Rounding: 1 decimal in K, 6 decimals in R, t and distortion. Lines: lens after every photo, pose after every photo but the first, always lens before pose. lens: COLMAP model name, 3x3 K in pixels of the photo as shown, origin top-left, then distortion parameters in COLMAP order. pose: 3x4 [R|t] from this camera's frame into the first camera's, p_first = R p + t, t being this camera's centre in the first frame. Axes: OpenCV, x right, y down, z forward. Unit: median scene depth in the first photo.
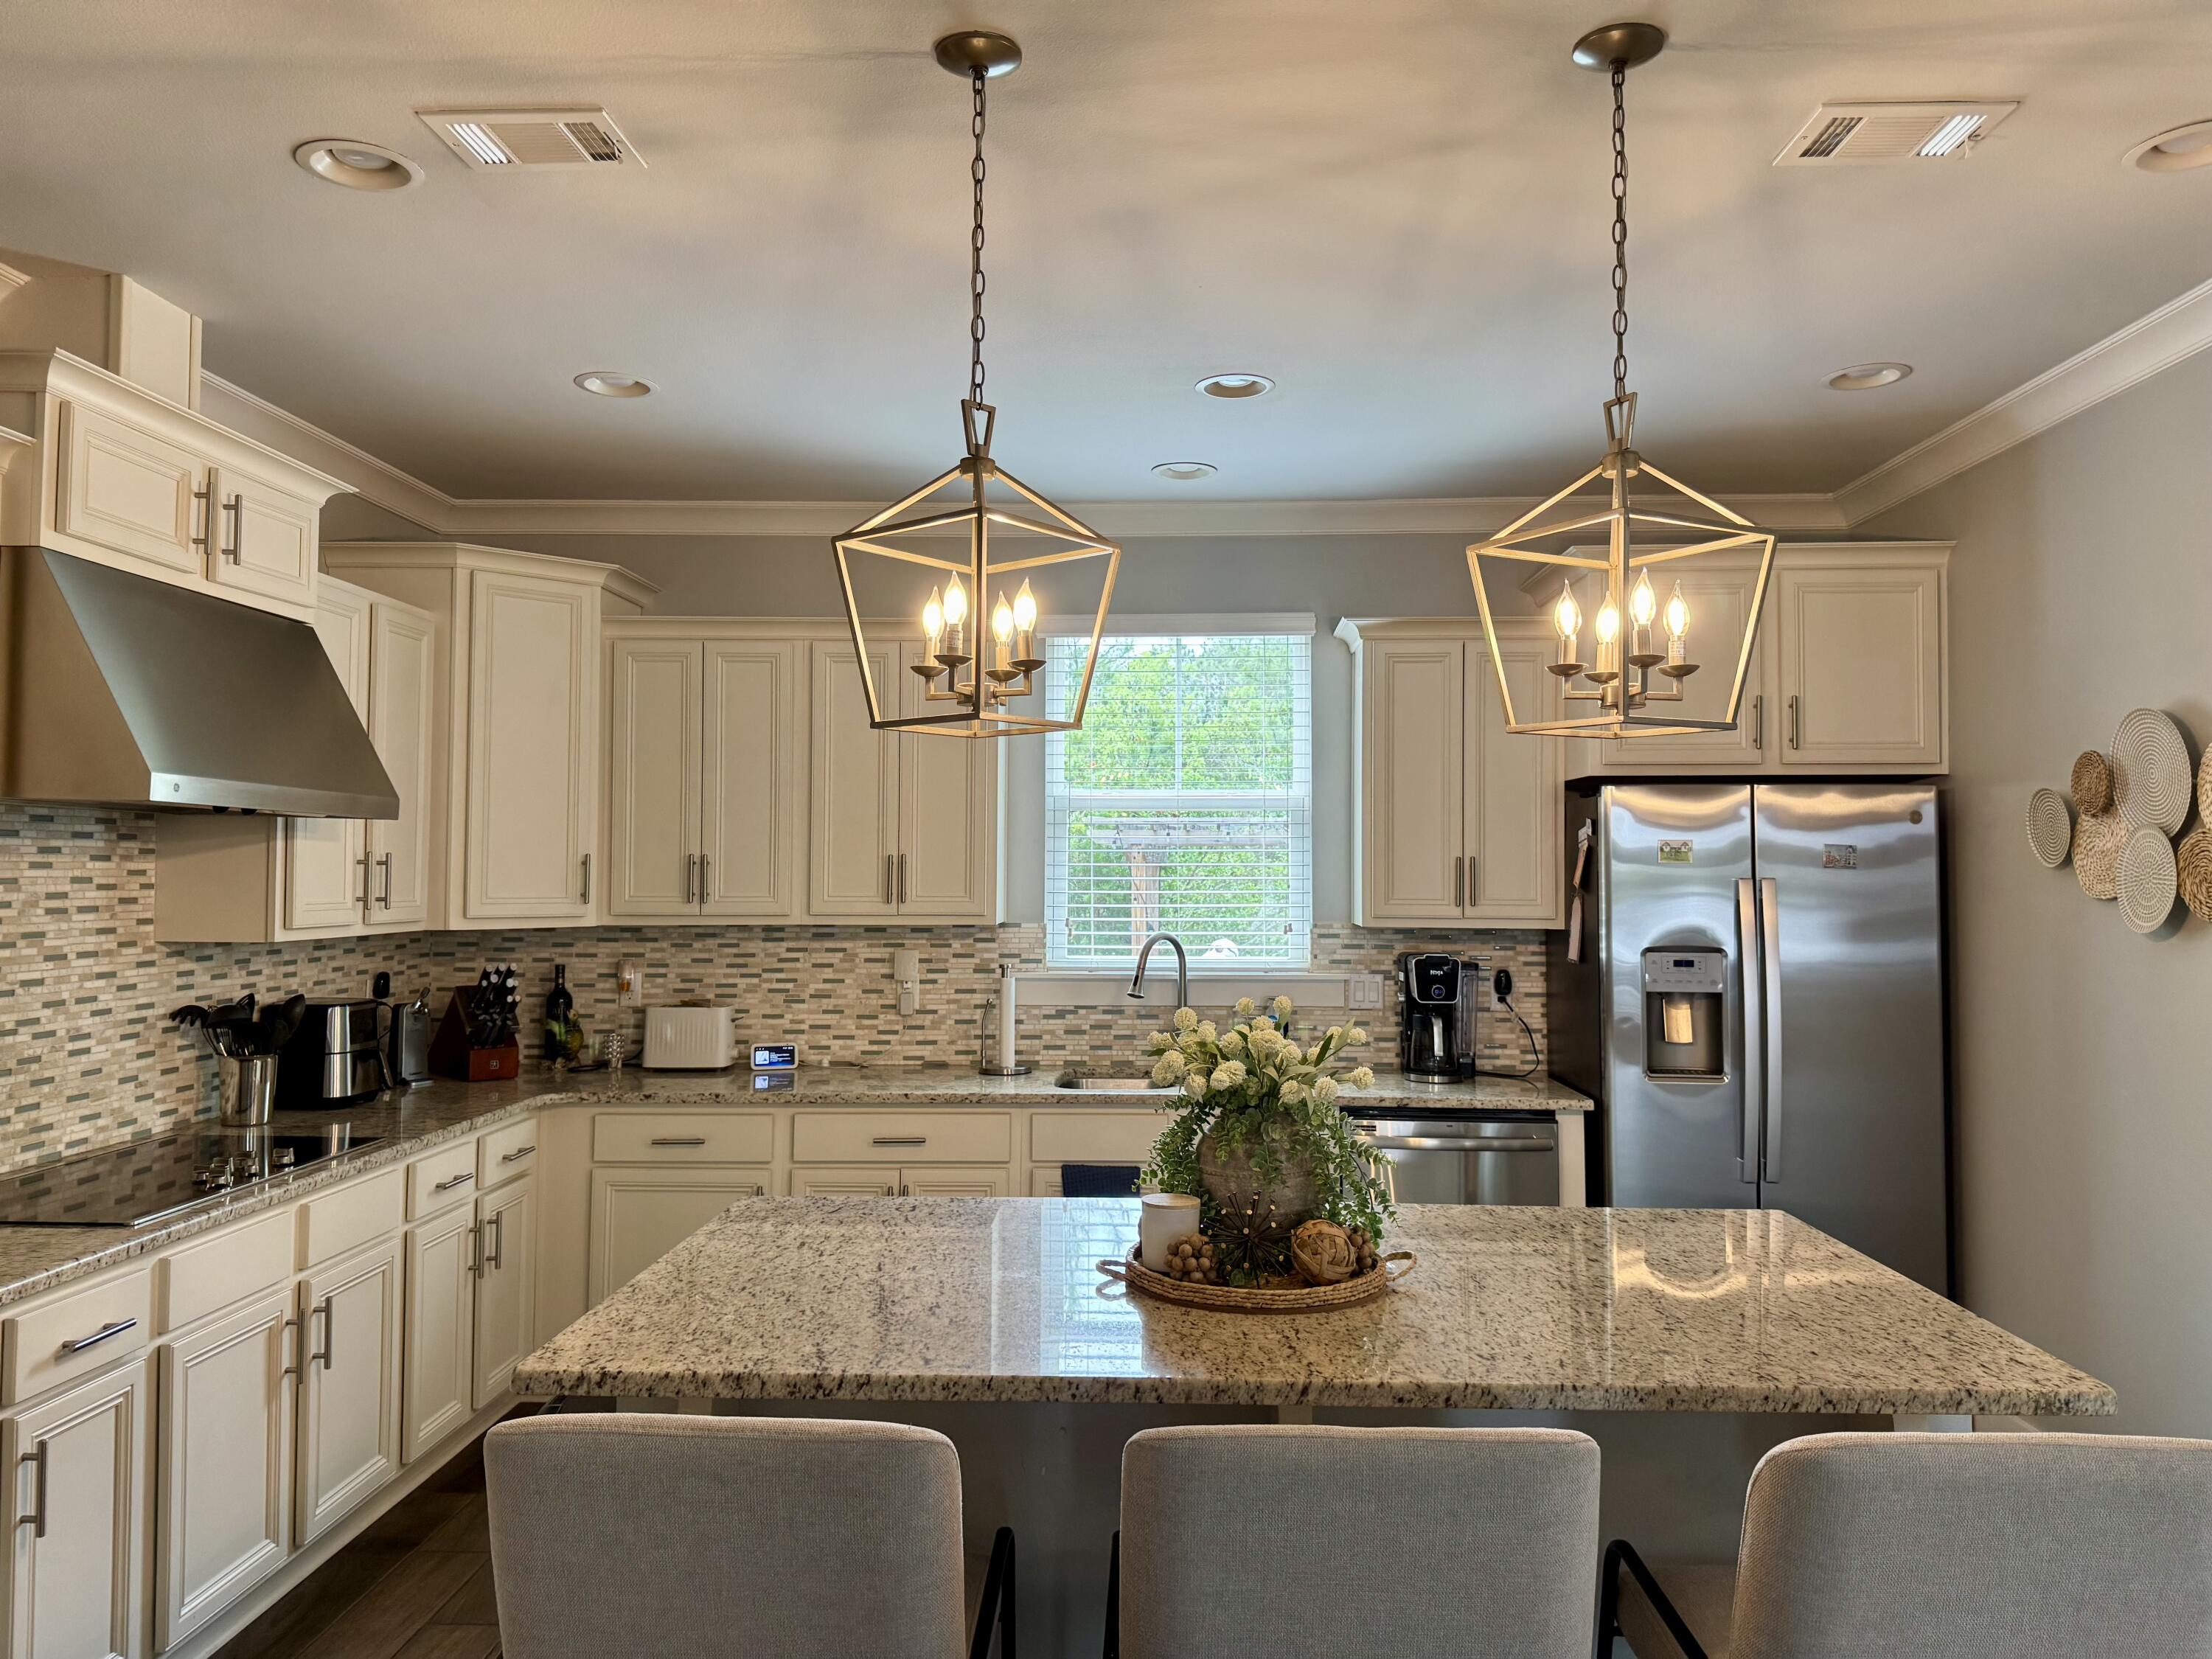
lens RADIAL K [[1545.5, 0, 1106.0], [0, 1545.5, 829.5], [0, 0, 1]] dist [0.084960, -0.107622]
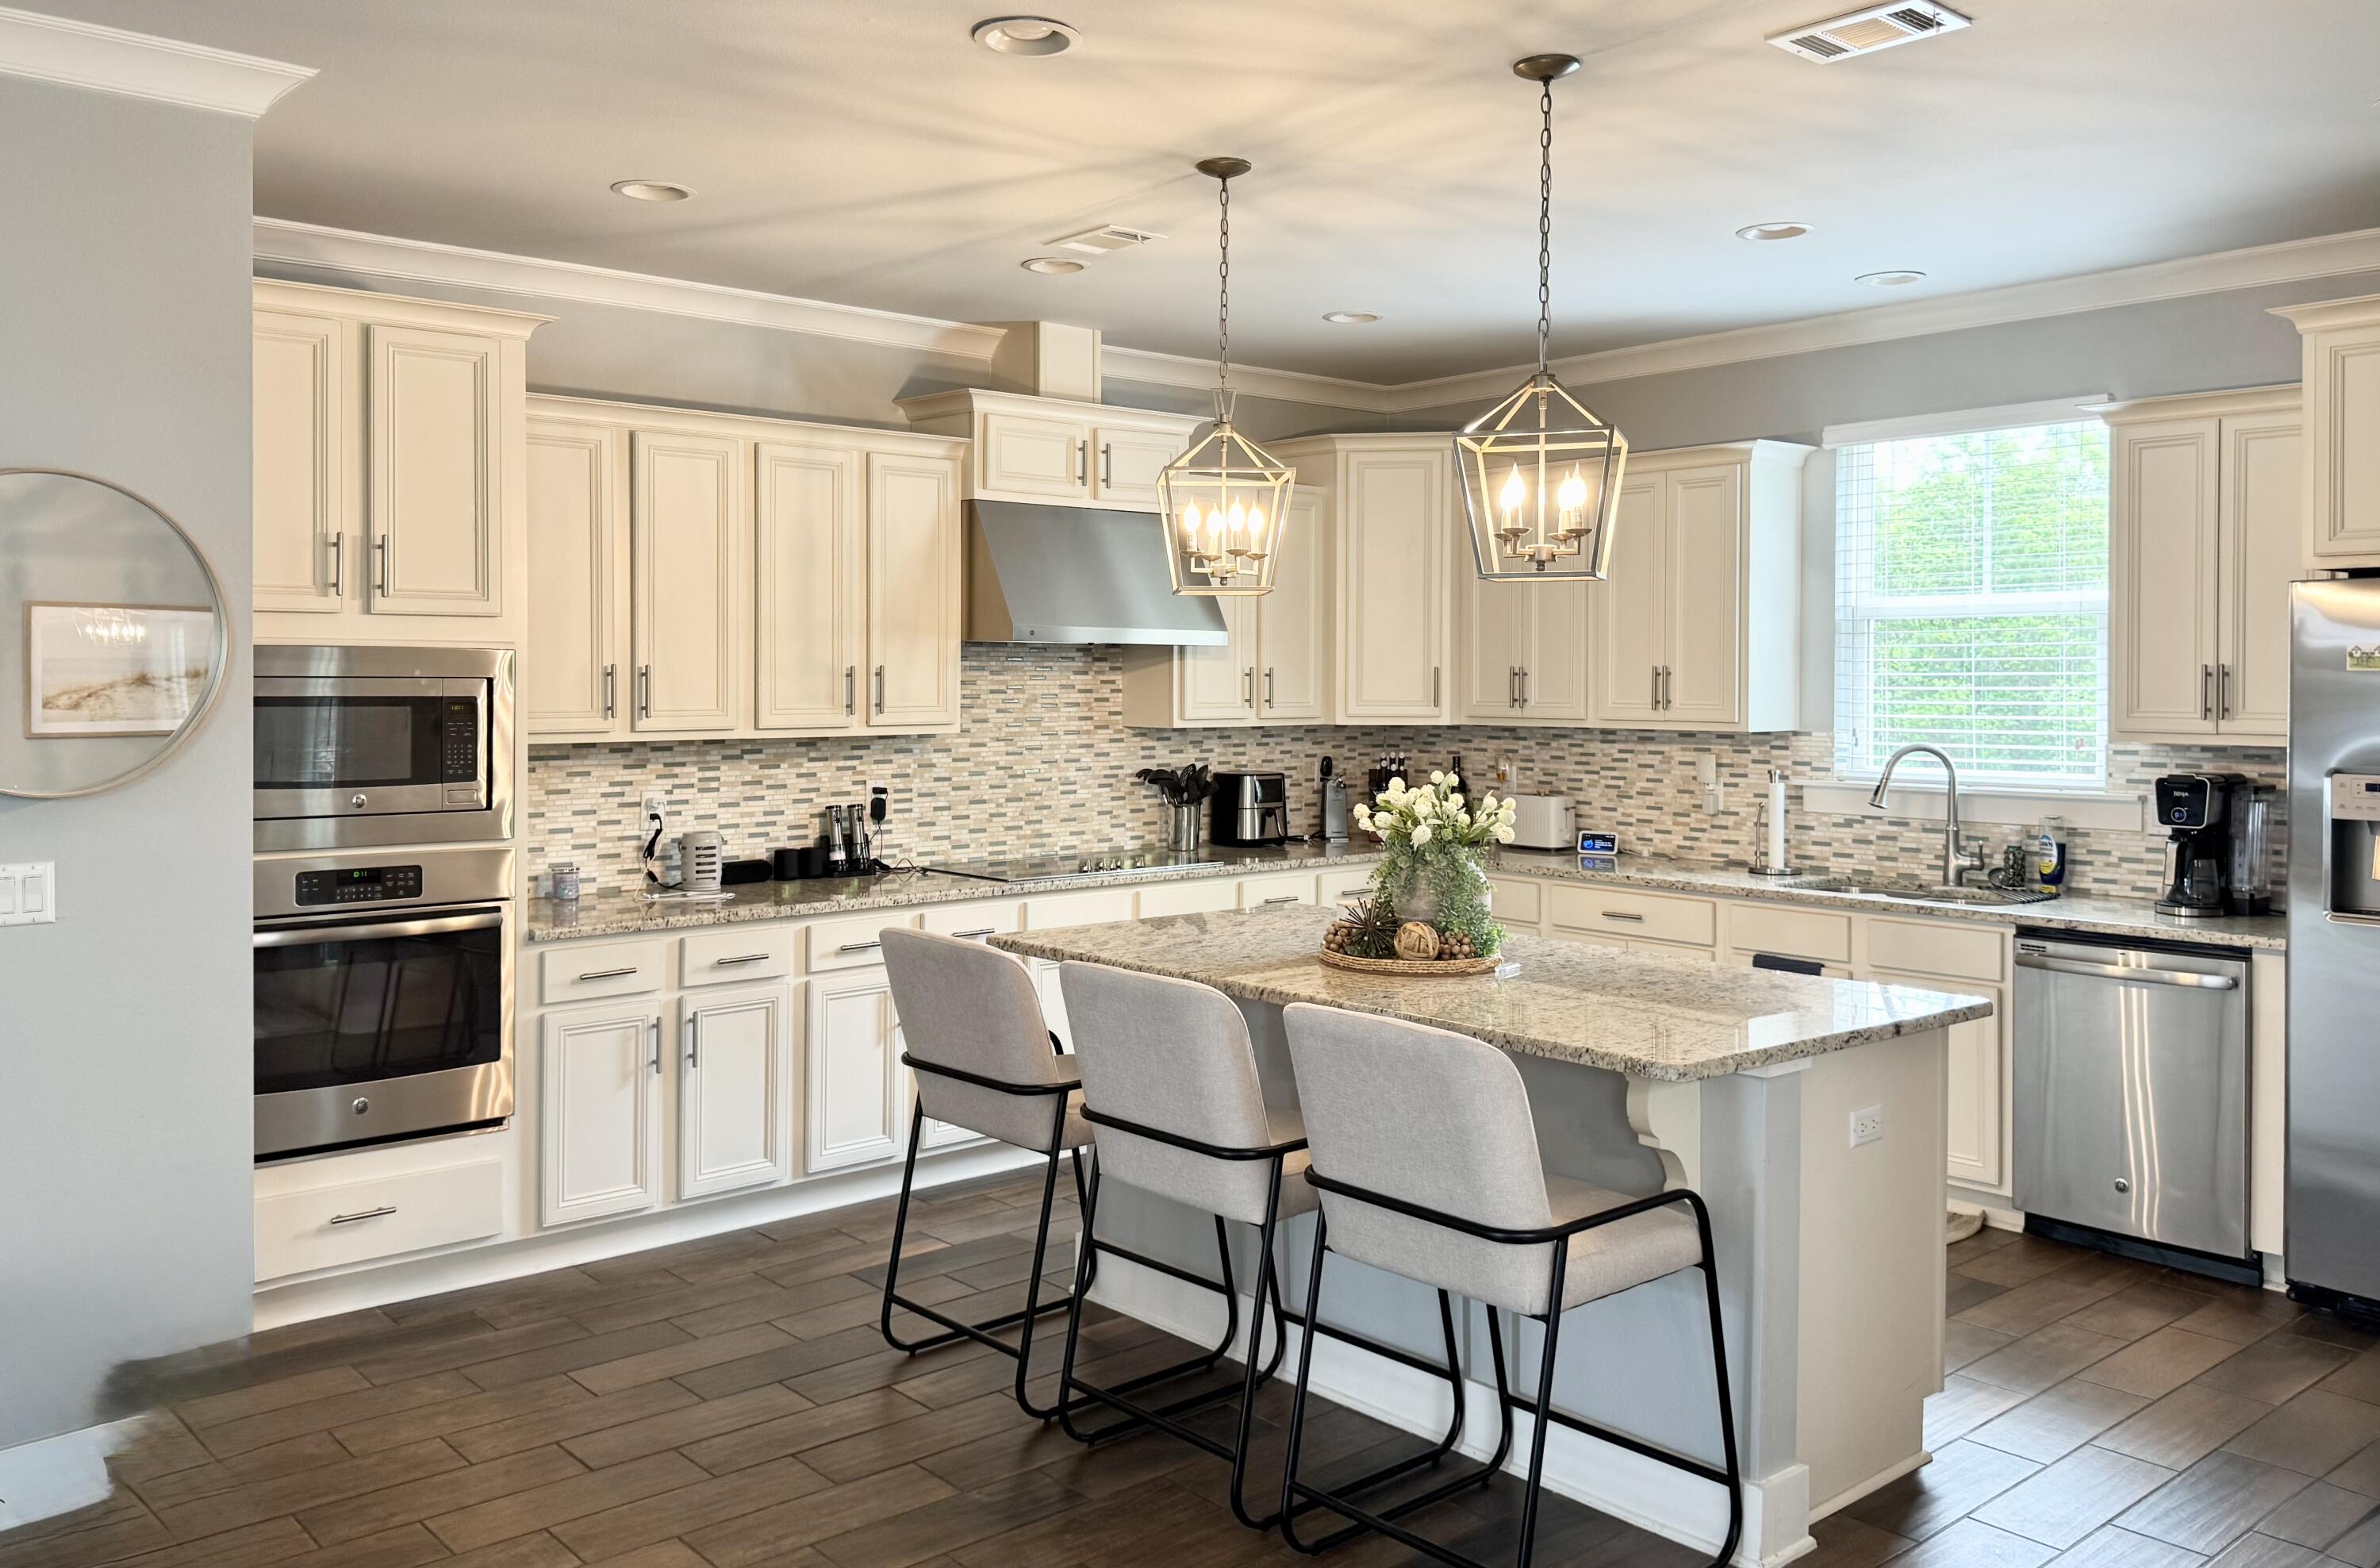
lens RADIAL K [[1866.7, 0, 1184.2], [0, 1866.7, 688.5], [0, 0, 1]] dist [0.086077, -0.005267]
pose [[0.673584, 0.003768, -0.739101, 0.635985], [0.020702, 0.999498, 0.023962, -0.007176], [0.738821, -0.031441, 0.673168, -0.157397]]
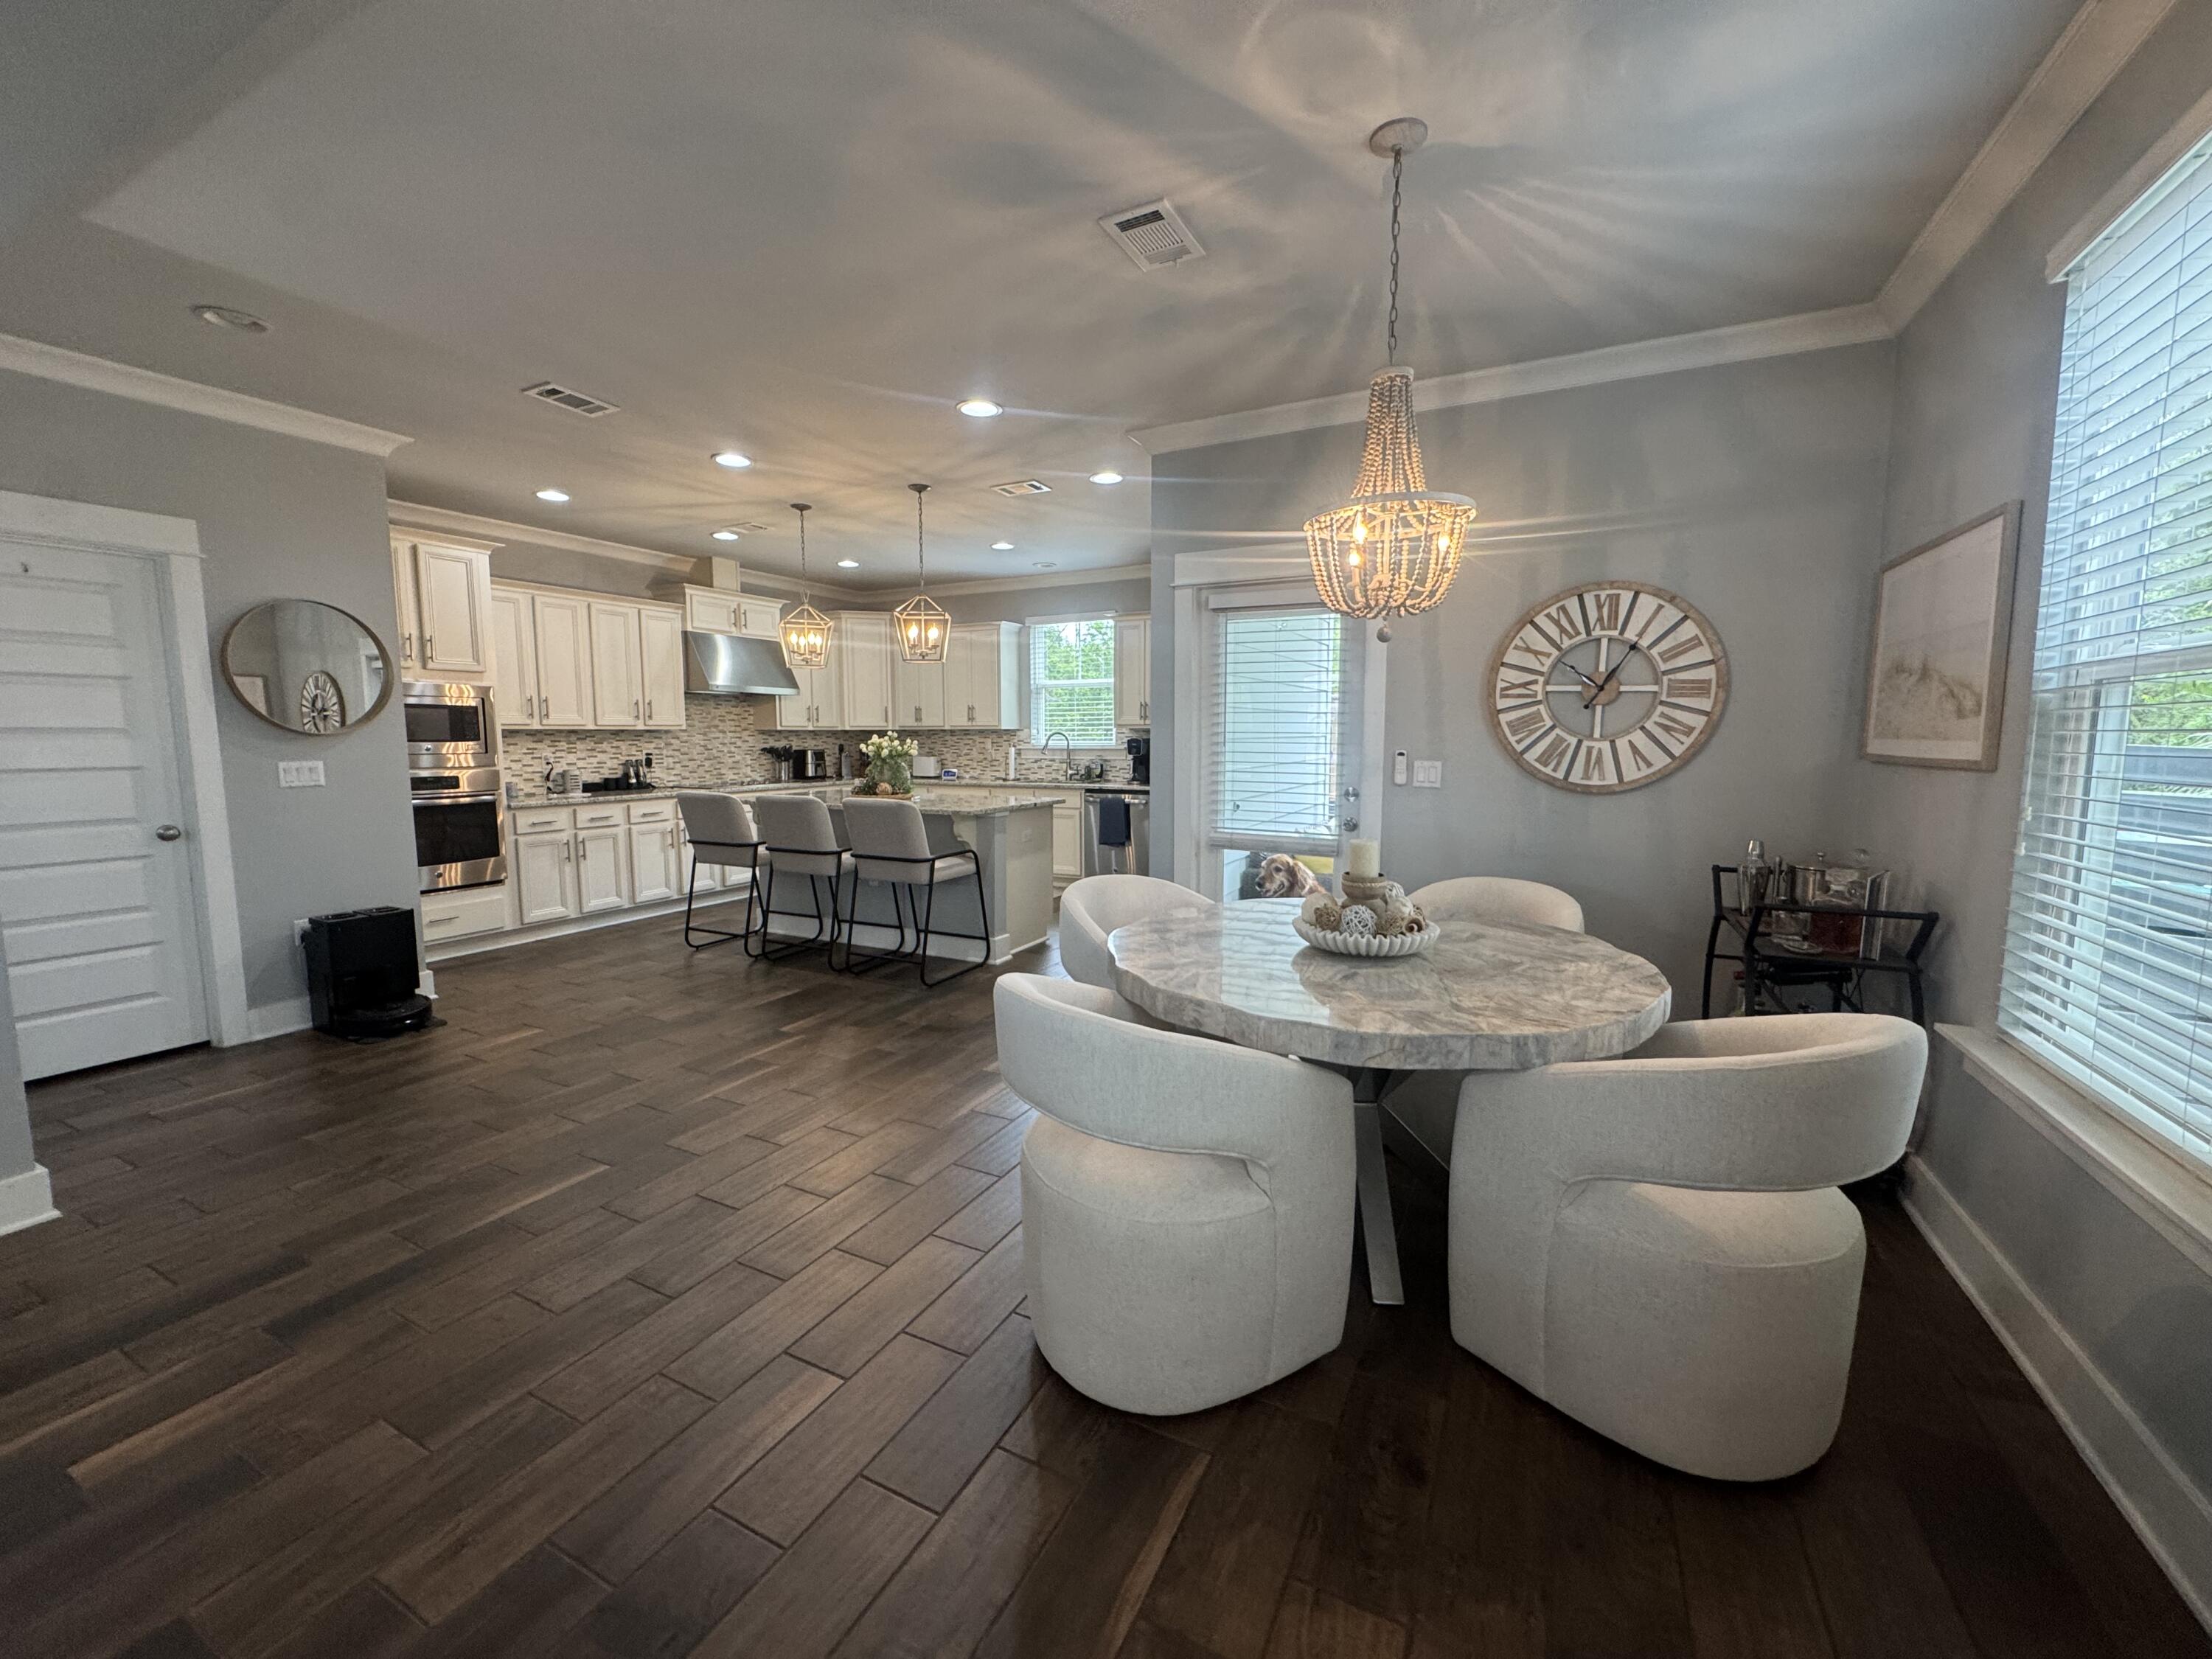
lens RADIAL K [[882.4, 0, 1099.8], [0, 882.4, 829.7], [0, 0, 1]] dist [-0.002369, -0.000133]
pose [[0.898712, 0.042820, -0.436445, 0.848320], [0.016162, 0.991311, 0.130538, 0.036817], [0.438242, -0.124370, 0.890211, -0.433134]]
